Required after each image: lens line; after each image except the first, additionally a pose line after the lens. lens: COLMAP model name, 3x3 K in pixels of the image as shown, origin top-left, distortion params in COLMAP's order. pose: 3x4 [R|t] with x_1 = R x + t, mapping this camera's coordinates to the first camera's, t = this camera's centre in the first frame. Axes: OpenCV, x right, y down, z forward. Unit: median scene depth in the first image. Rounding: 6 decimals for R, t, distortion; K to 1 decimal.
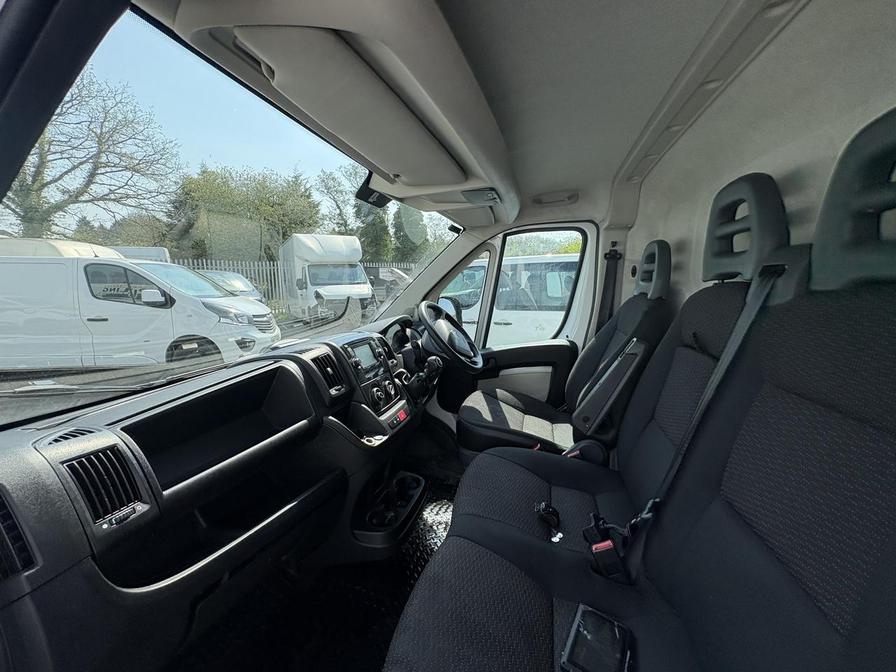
lens RADIAL K [[357.5, 0, 447.4], [0, 357.5, 336.9], [0, 0, 1]] dist [0.001350, 0.000242]
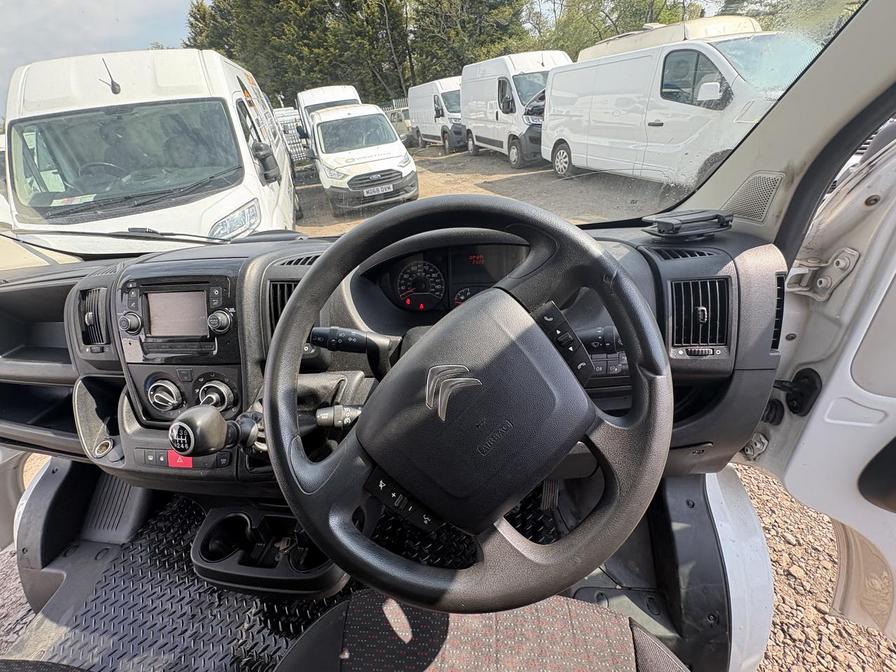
lens RADIAL K [[357.5, 0, 447.4], [0, 357.5, 336.9], [0, 0, 1]] dist [0.001350, 0.000242]
pose [[0.142927, 0.527899, -0.837194, 0.027267], [-0.047432, 0.848560, 0.526968, -0.021769], [0.988596, -0.035608, 0.146321, 0.143759]]
